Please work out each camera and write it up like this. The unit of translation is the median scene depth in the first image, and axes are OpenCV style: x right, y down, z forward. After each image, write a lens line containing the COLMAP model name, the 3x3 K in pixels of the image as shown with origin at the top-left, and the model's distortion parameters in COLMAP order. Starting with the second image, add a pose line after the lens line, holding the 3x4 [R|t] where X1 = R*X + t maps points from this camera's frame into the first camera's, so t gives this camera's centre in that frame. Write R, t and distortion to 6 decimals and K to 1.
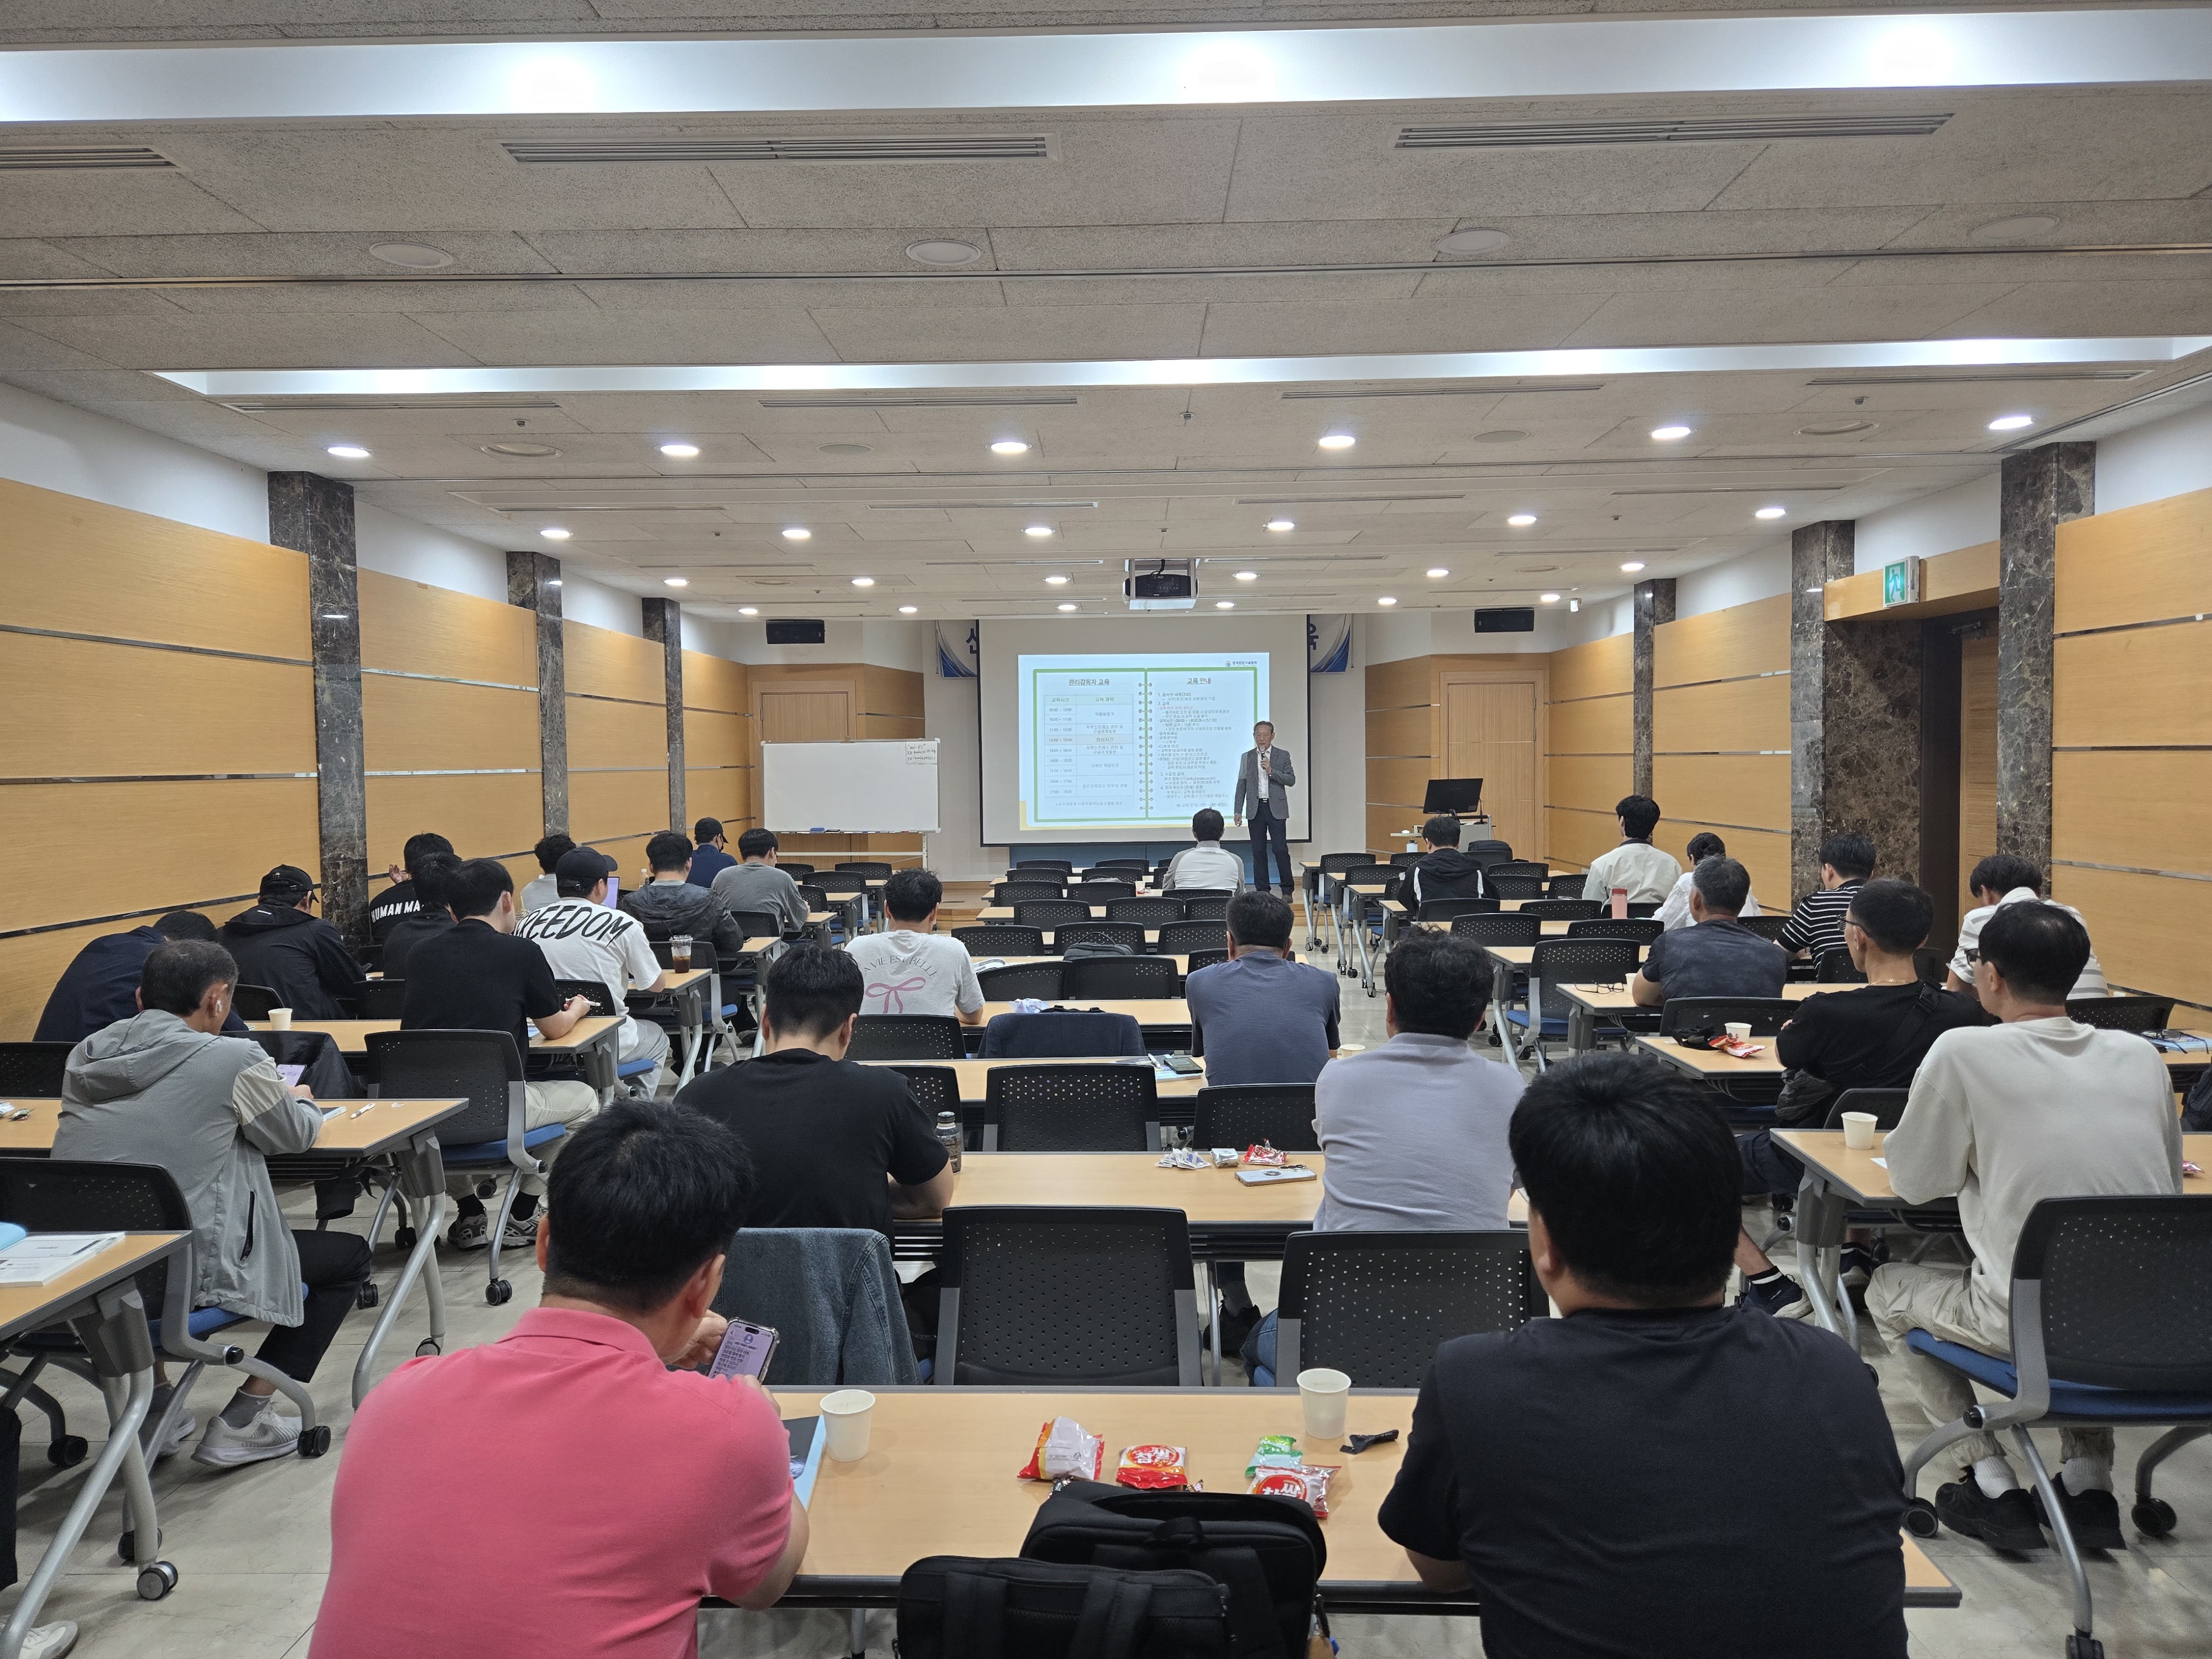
lens RADIAL K [[1468.8, 0, 1121.9], [0, 1468.8, 820.8], [0, 0, 1]] dist [0.068755, -0.058827]
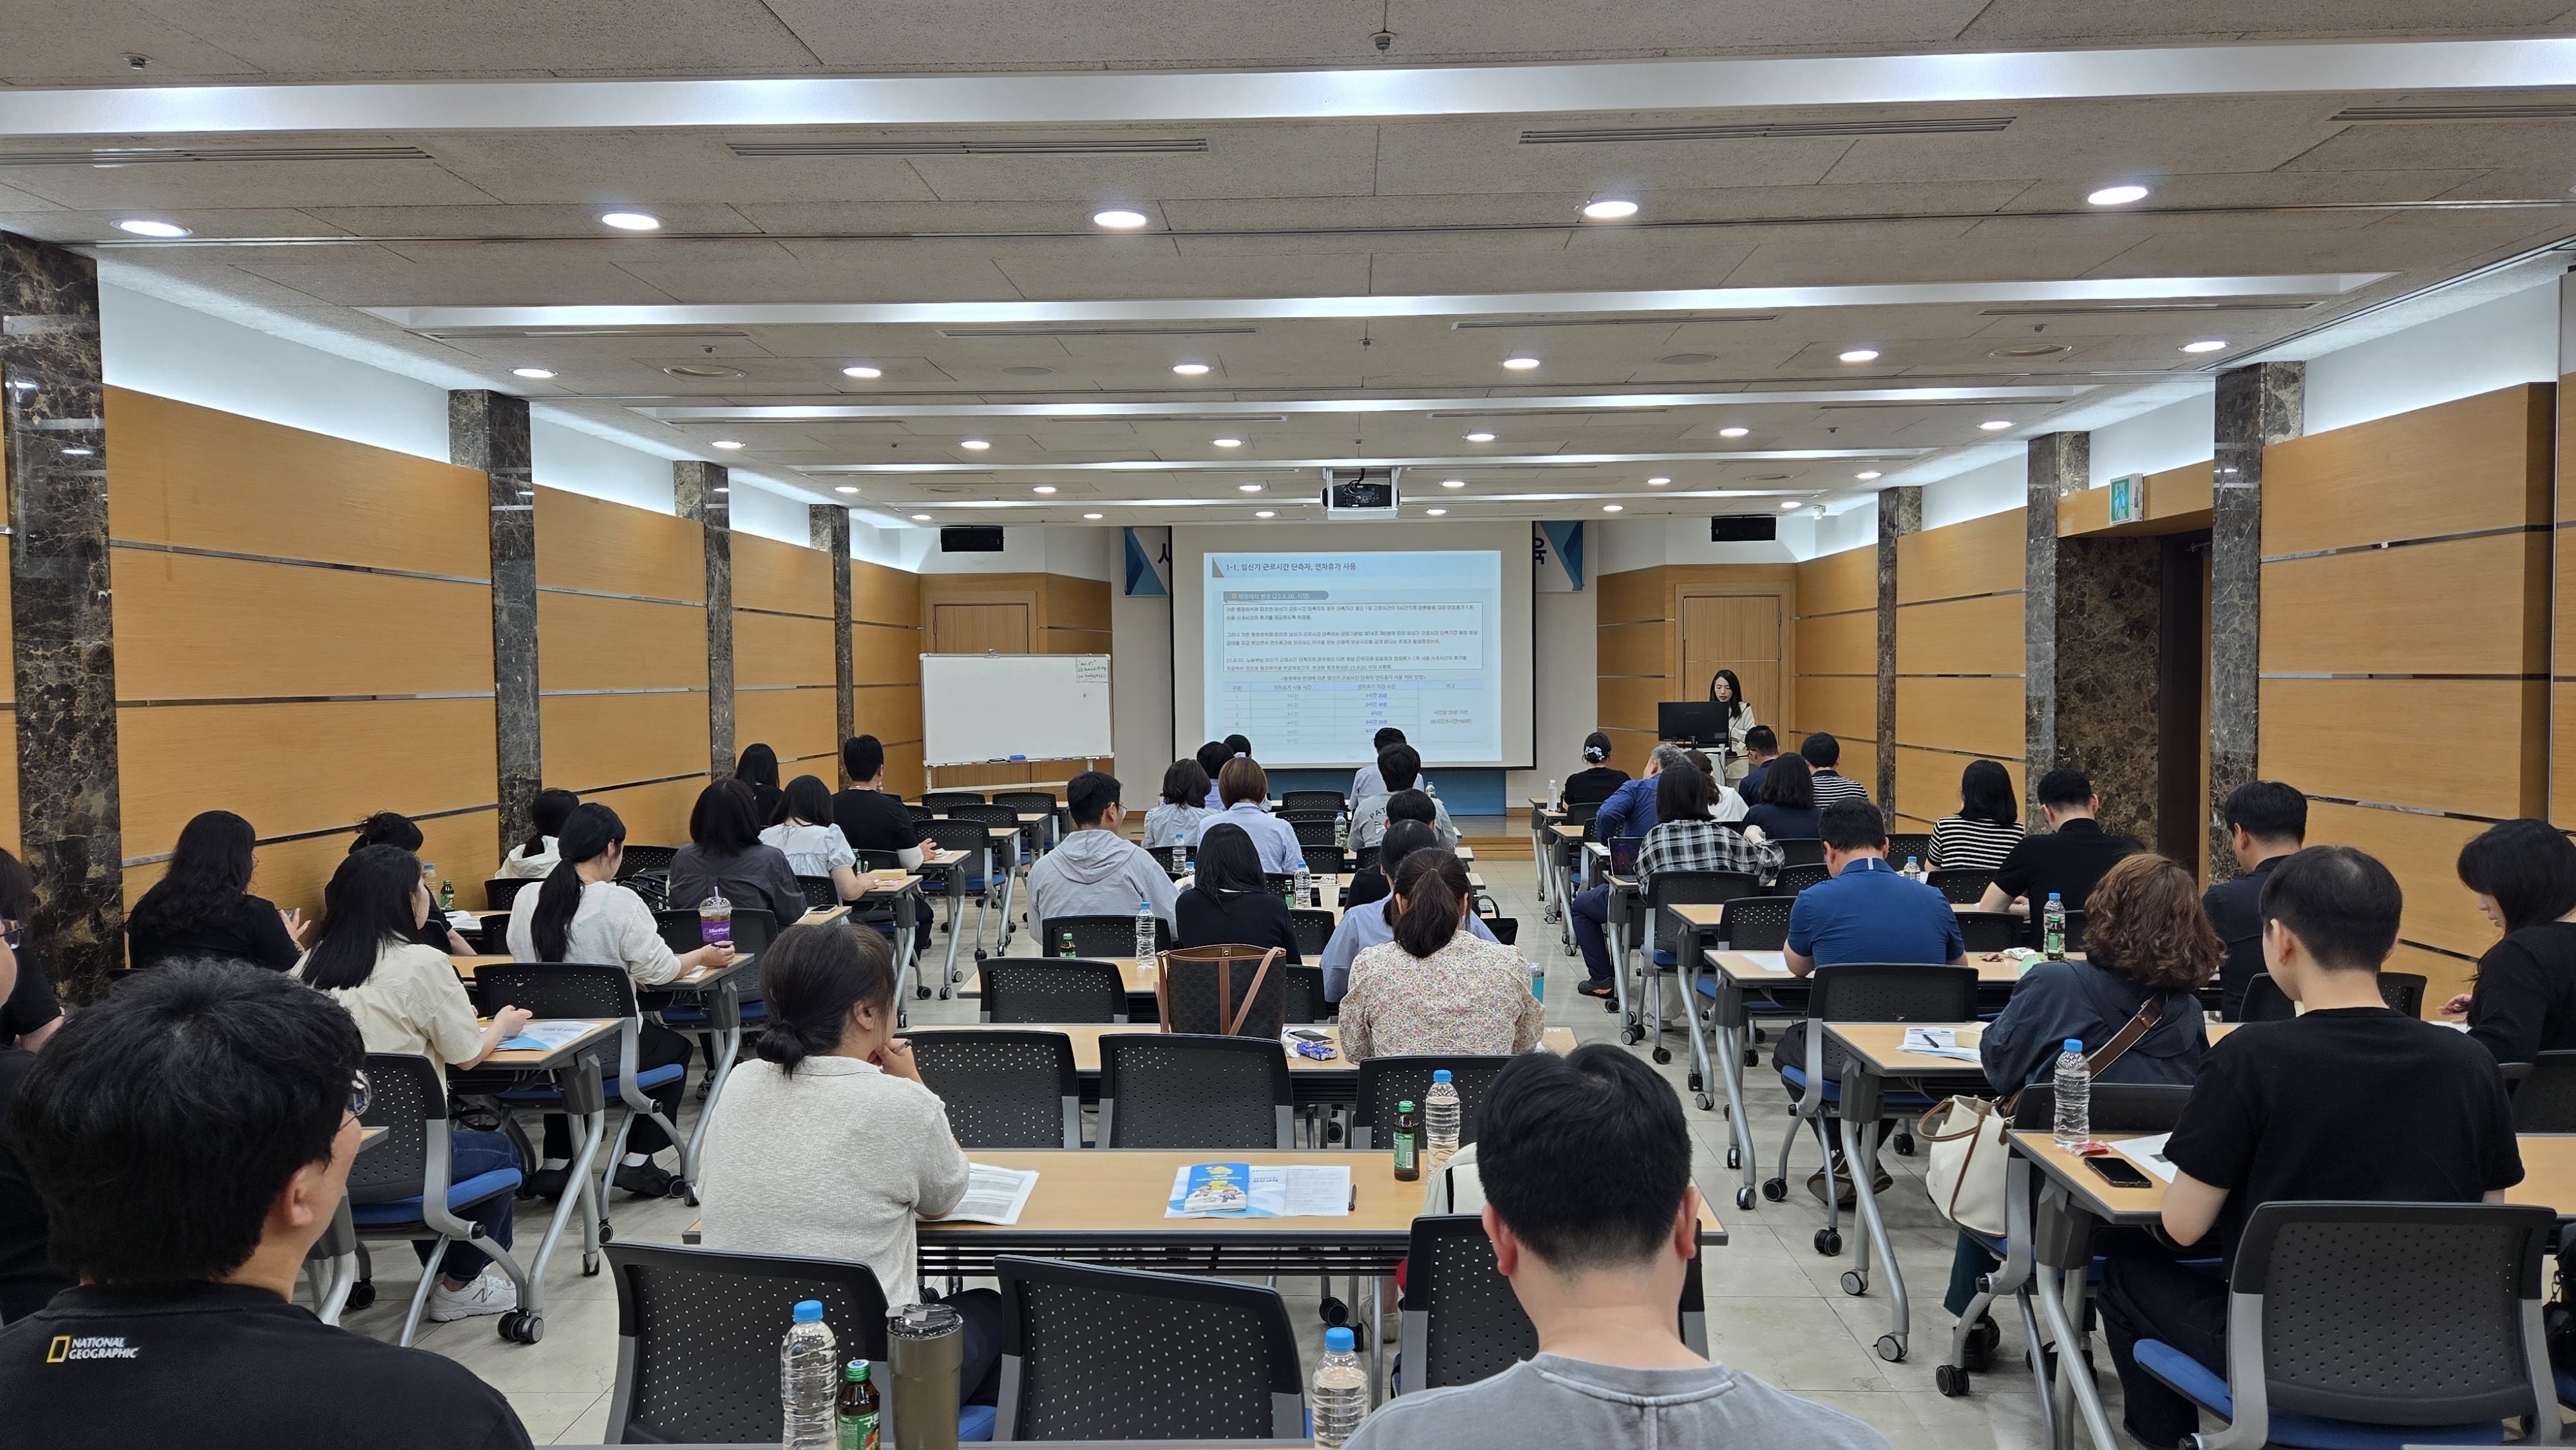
lens RADIAL K [[1717.2, 0, 1317.2], [0, 1717.2, 749.1], [0, 0, 1]] dist [0.076660, -0.067609]
pose [[0.999840, 0.004851, -0.017215, 0.021783], [-0.004814, 0.999986, 0.002227, 0.000240], [0.017226, -0.002144, 0.999849, -0.118648]]
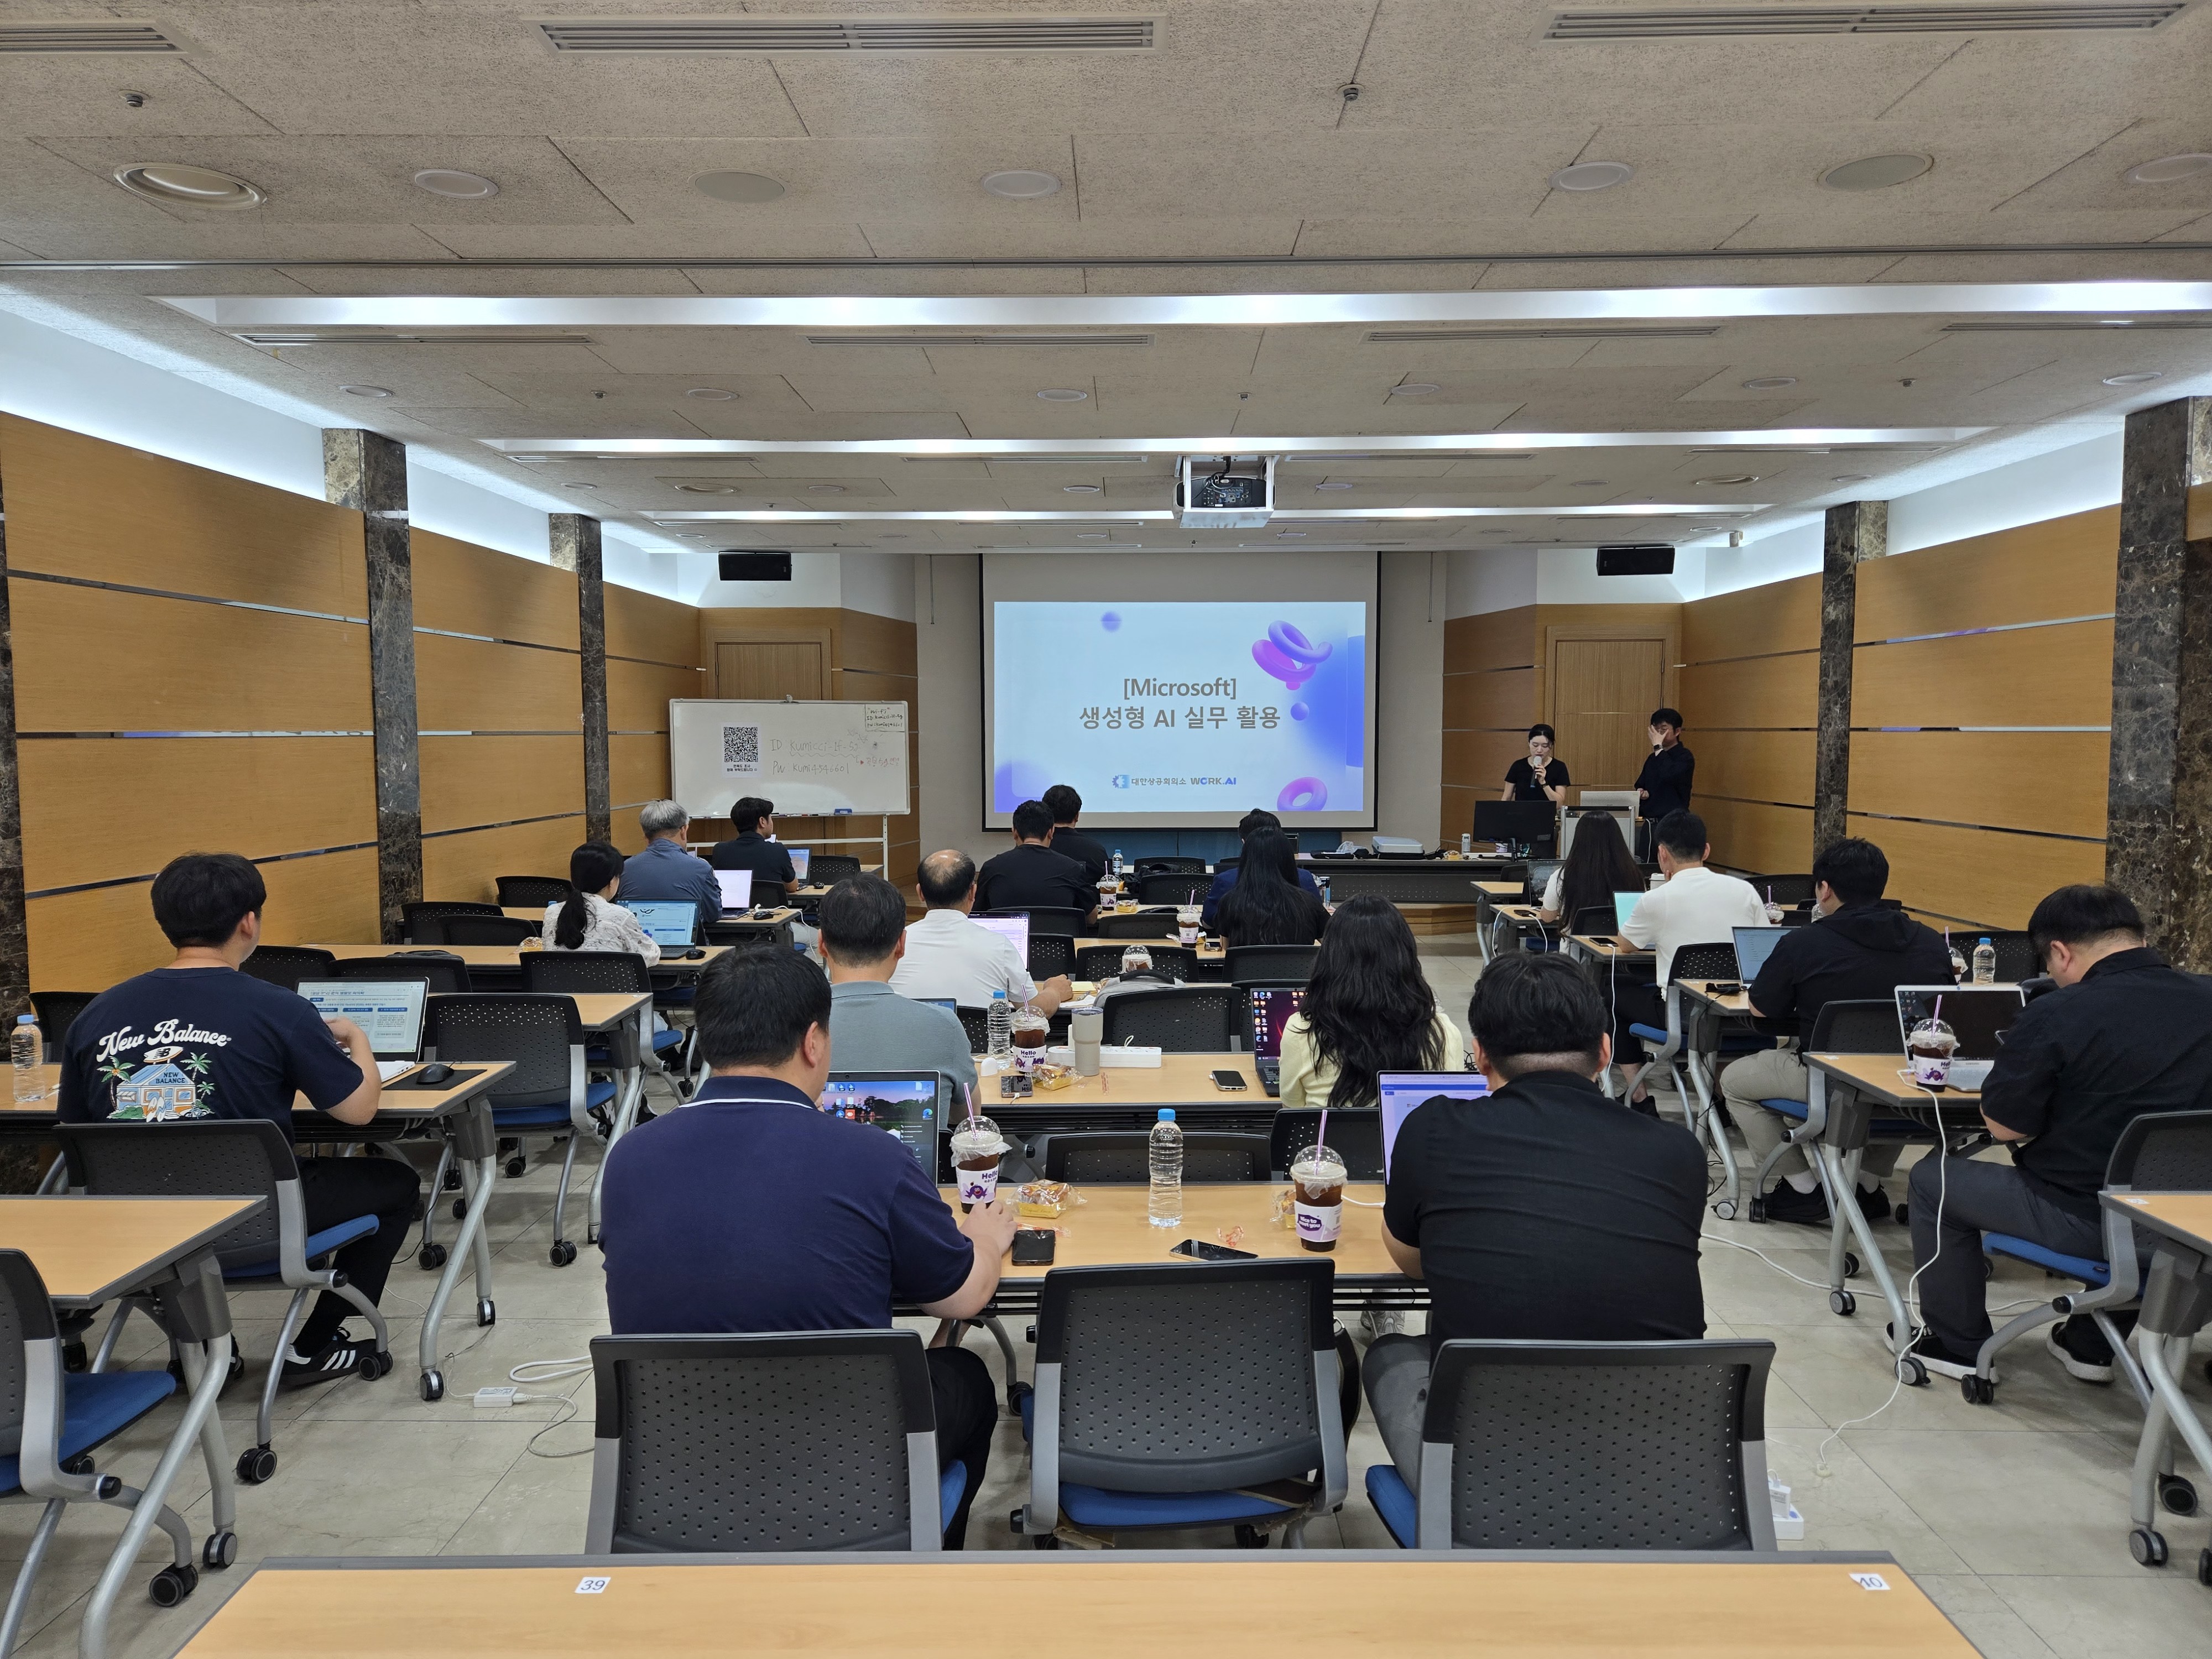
lens RADIAL K [[1468.0, 0, 1115.4], [0, 1468.0, 825.9], [0, 0, 1]] dist [0.075590, -0.067183]
pose [[0.999875, 0.012781, -0.009319, -0.022736], [-0.012553, 0.999630, 0.024129, -0.011750], [0.009624, -0.024009, 0.999665, 0.299042]]
